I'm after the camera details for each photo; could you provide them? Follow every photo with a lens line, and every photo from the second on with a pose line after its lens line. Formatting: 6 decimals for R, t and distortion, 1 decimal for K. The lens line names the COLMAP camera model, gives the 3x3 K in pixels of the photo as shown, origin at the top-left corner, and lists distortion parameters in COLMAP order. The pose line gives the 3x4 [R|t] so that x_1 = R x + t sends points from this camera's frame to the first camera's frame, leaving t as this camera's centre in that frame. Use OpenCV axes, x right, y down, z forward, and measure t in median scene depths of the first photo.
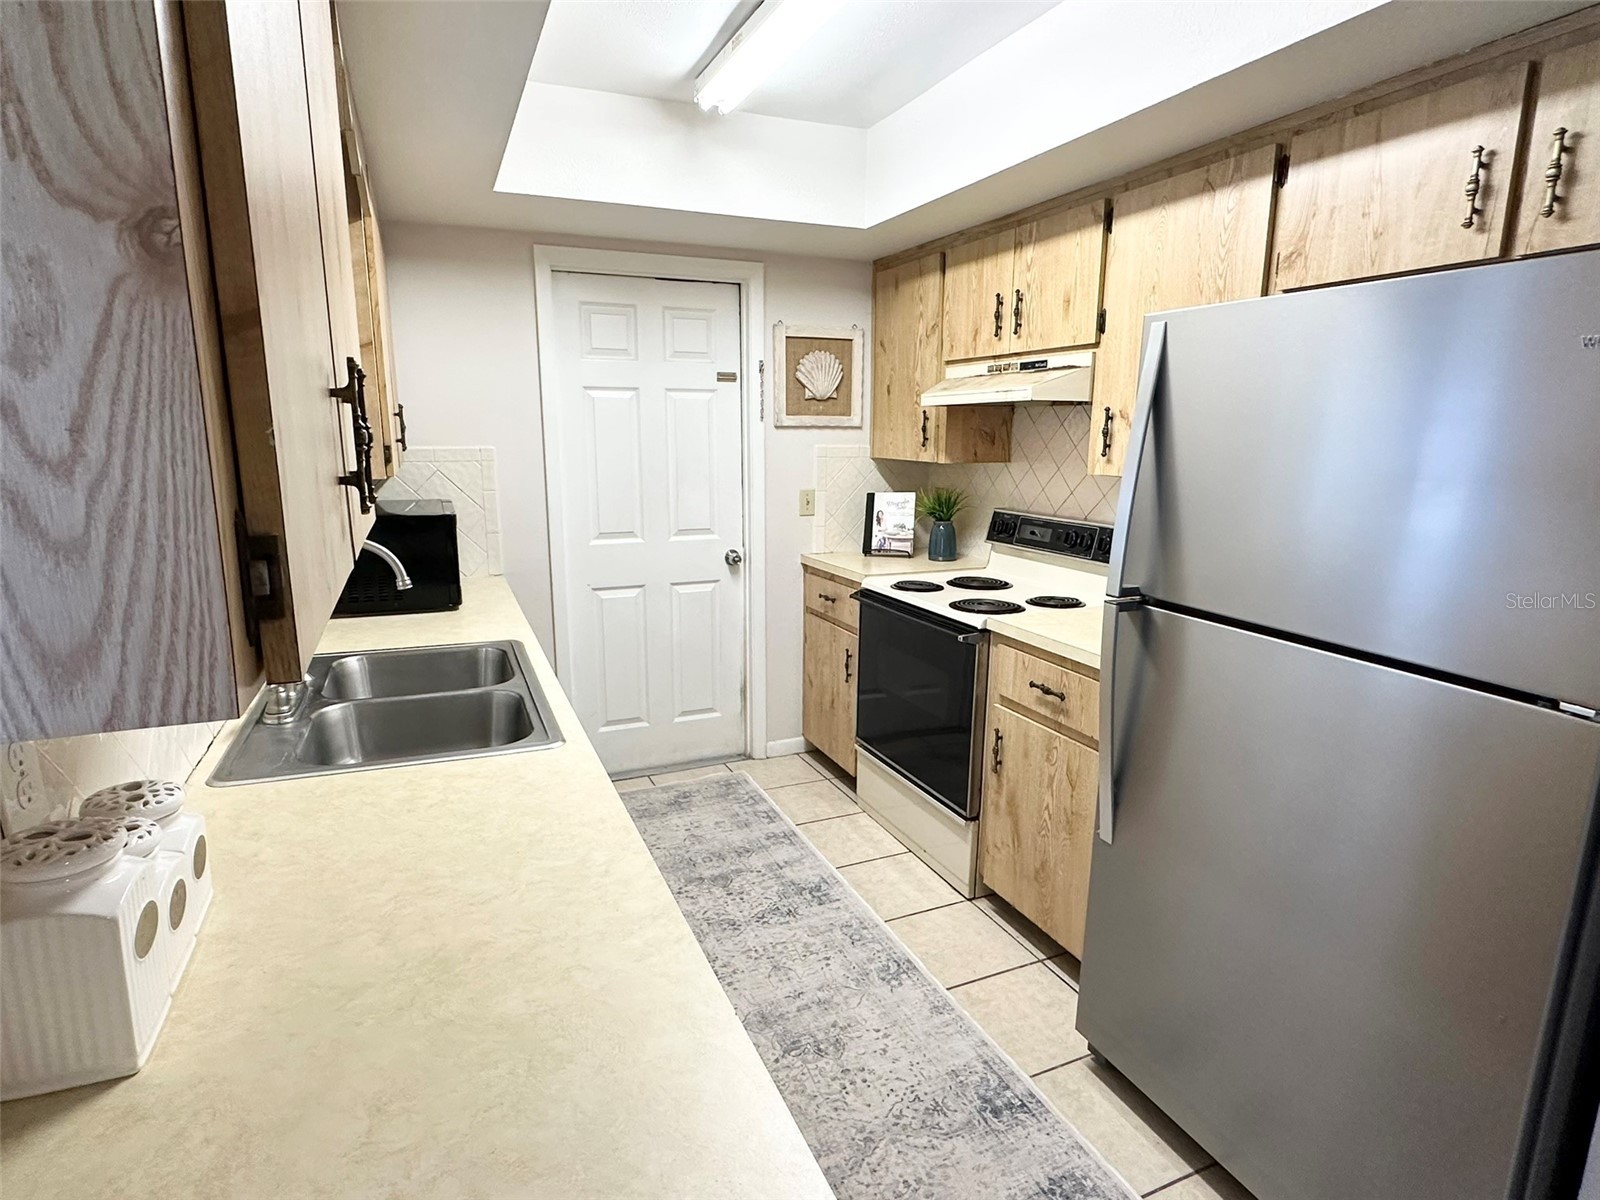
lens RADIAL K [[864.8, 0, 795.4], [0, 864.8, 599.7], [0, 0, 1]] dist [-0.003945, 0.004027]
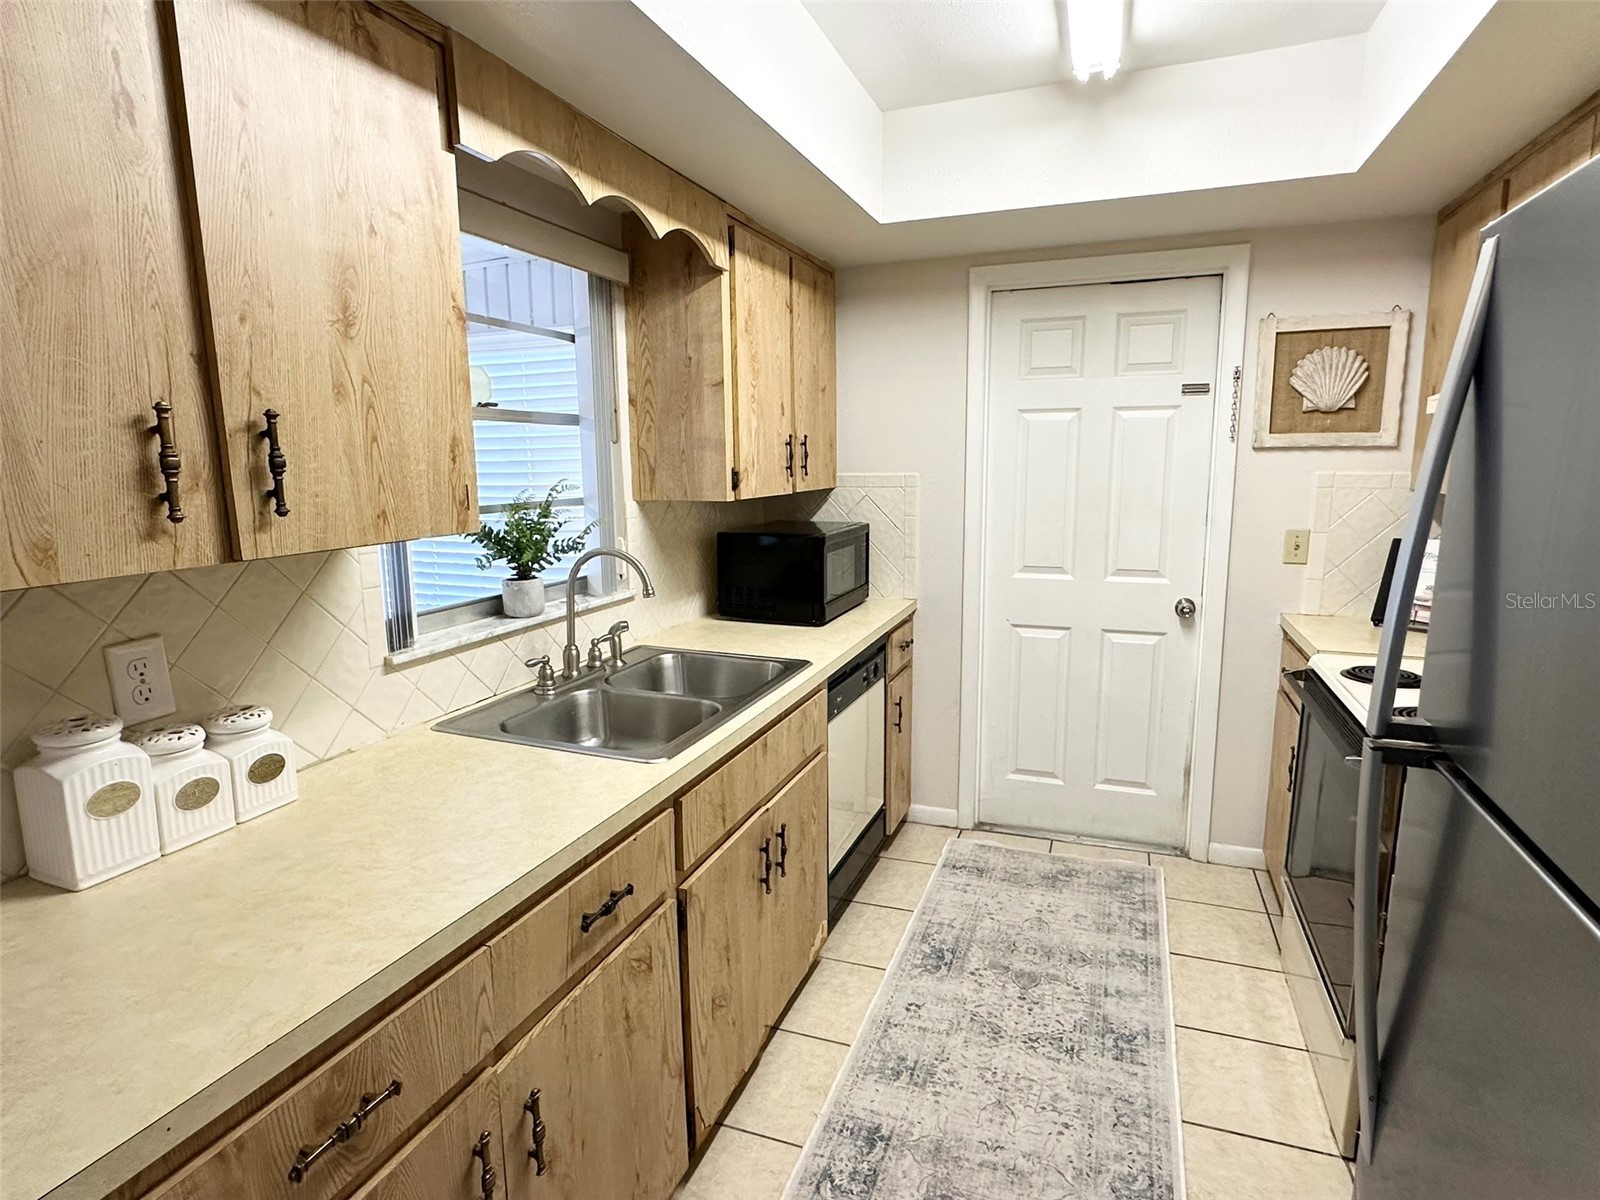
lens RADIAL K [[864.8, 0, 798.2], [0, 864.8, 601.7], [0, 0, 1]] dist [-0.003945, 0.004027]
pose [[0.720121, 0.103066, -0.686151, 0.258329], [-0.122682, 0.992239, 0.020288, -0.030080], [0.682916, 0.069569, 0.727177, 0.173508]]
